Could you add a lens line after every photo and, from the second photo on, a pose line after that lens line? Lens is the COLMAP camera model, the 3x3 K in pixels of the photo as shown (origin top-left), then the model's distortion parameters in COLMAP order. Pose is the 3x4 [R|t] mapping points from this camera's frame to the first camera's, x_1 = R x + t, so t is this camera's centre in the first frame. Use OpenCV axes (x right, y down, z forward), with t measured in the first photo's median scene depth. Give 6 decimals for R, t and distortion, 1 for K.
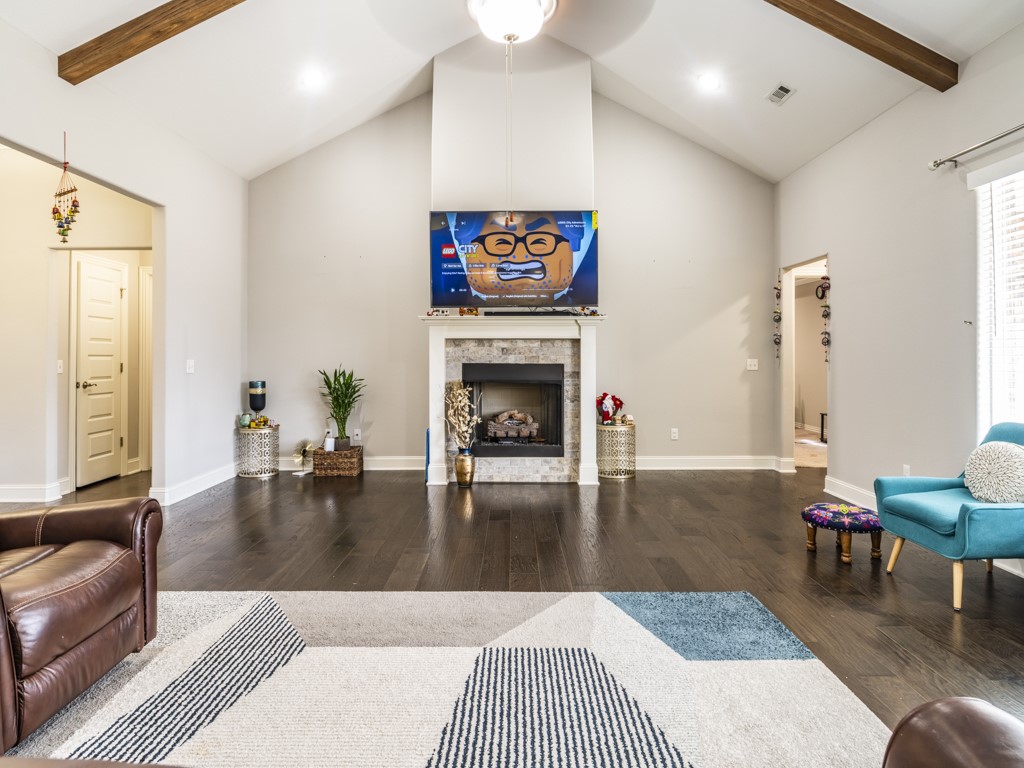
lens RADIAL K [[603.3, 0, 510.9], [0, 603.3, 352.4], [0, 0, 1]] dist [-0.003714, -0.000100]
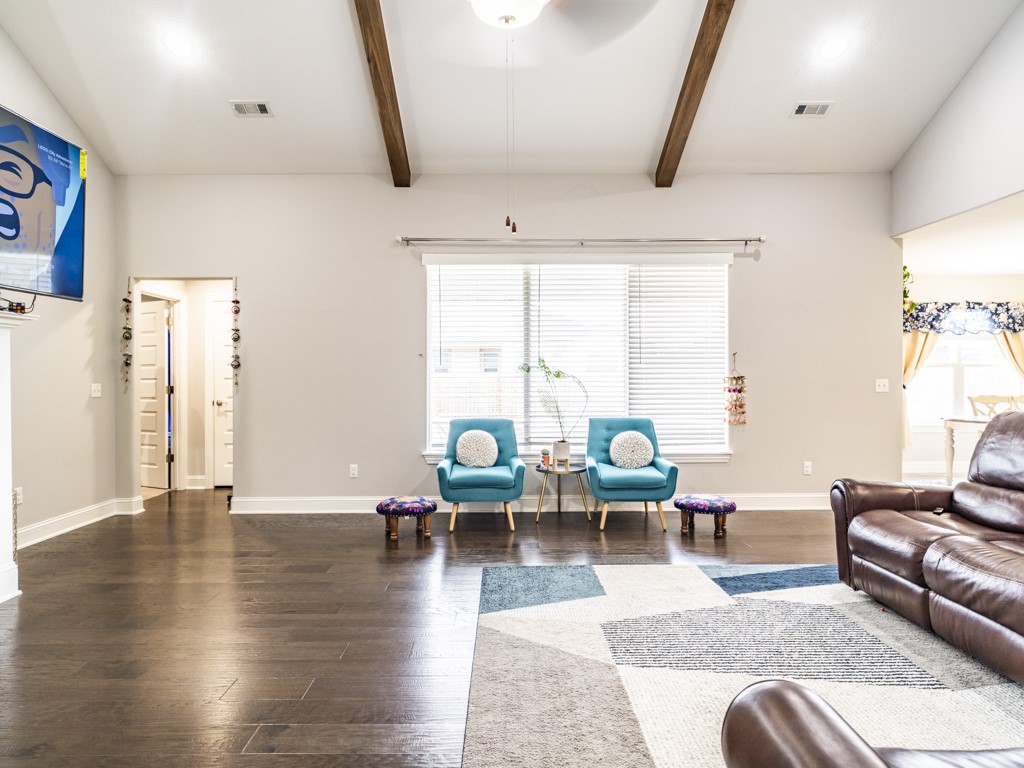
lens RADIAL K [[603.3, 0, 507.2], [0, 603.3, 379.4], [0, 0, 1]] dist [-0.003714, -0.000100]
pose [[-0.011167, -0.002371, 0.999935, -0.496271], [-0.000279, 0.999997, 0.002368, 0.004246], [-0.999938, -0.000253, -0.011167, 0.562163]]
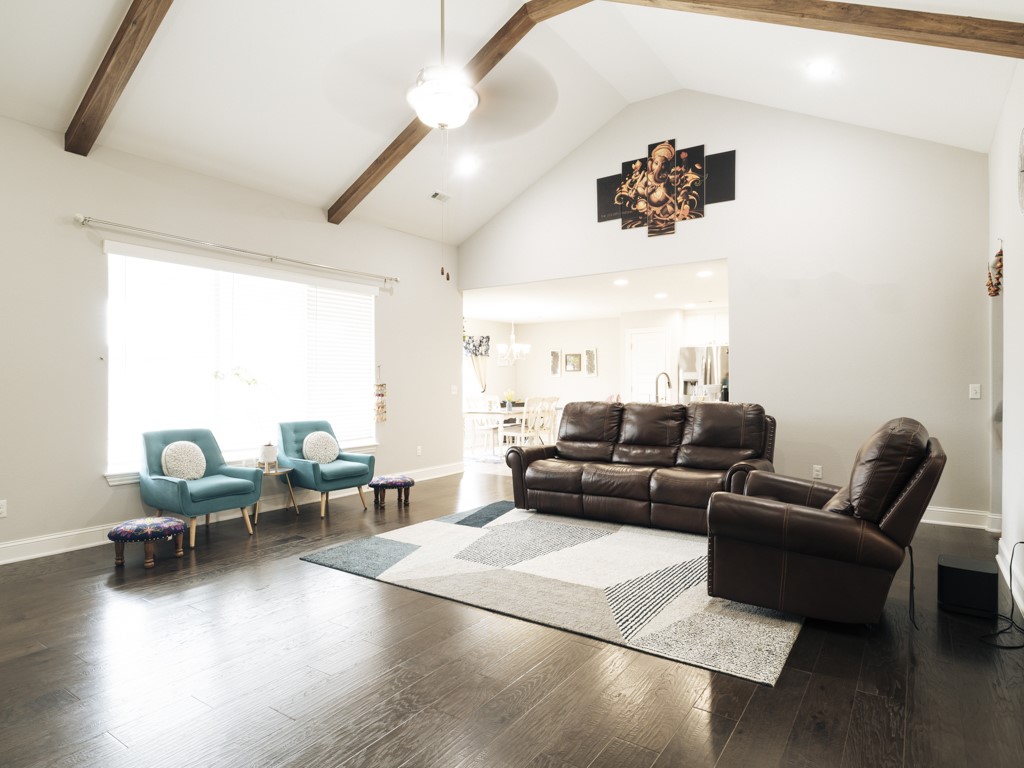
lens RADIAL K [[603.3, 0, 518.9], [0, 603.3, 383.3], [0, 0, 1]] dist [-0.003714, -0.000100]
pose [[-0.832180, 0.004408, 0.554488, -0.452182], [0.002830, 0.999989, -0.003702, 0.005768], [-0.554498, -0.001512, -0.832184, 1.079883]]
